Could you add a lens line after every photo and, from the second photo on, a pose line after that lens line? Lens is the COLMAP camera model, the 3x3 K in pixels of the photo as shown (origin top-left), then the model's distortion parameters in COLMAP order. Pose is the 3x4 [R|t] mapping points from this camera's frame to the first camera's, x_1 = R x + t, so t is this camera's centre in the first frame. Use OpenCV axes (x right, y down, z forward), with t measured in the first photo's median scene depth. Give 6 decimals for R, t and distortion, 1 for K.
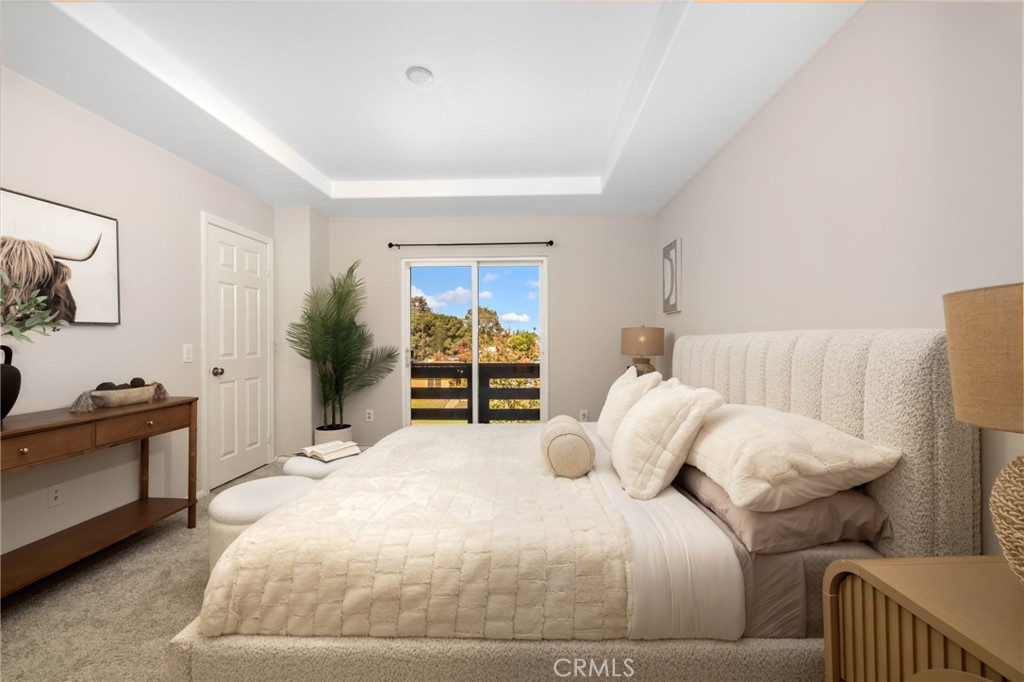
lens RADIAL K [[434.2, 0, 512.0], [0, 434.2, 341.0], [0, 0, 1]] dist [0.001085, 0.000069]
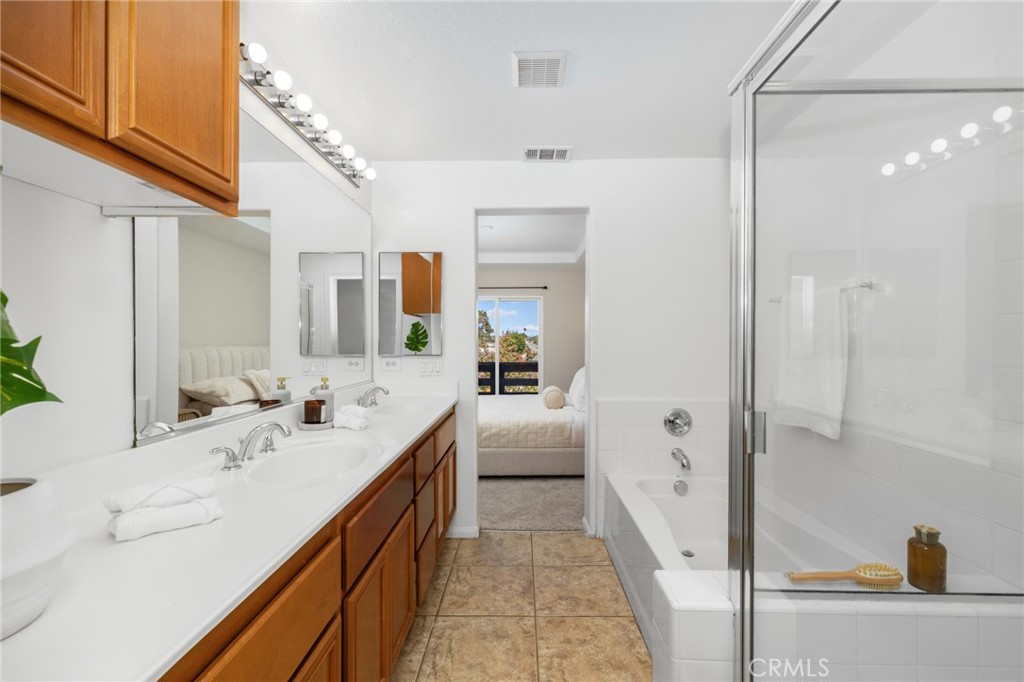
lens RADIAL K [[434.2, 0, 512.0], [0, 434.2, 341.0], [0, 0, 1]] dist [0.001085, 0.000069]
pose [[0.999742, 0.005062, 0.022159, -0.157622], [-0.005011, 0.999985, -0.002367, -0.052919], [-0.022171, 0.002255, 0.999752, -1.389997]]
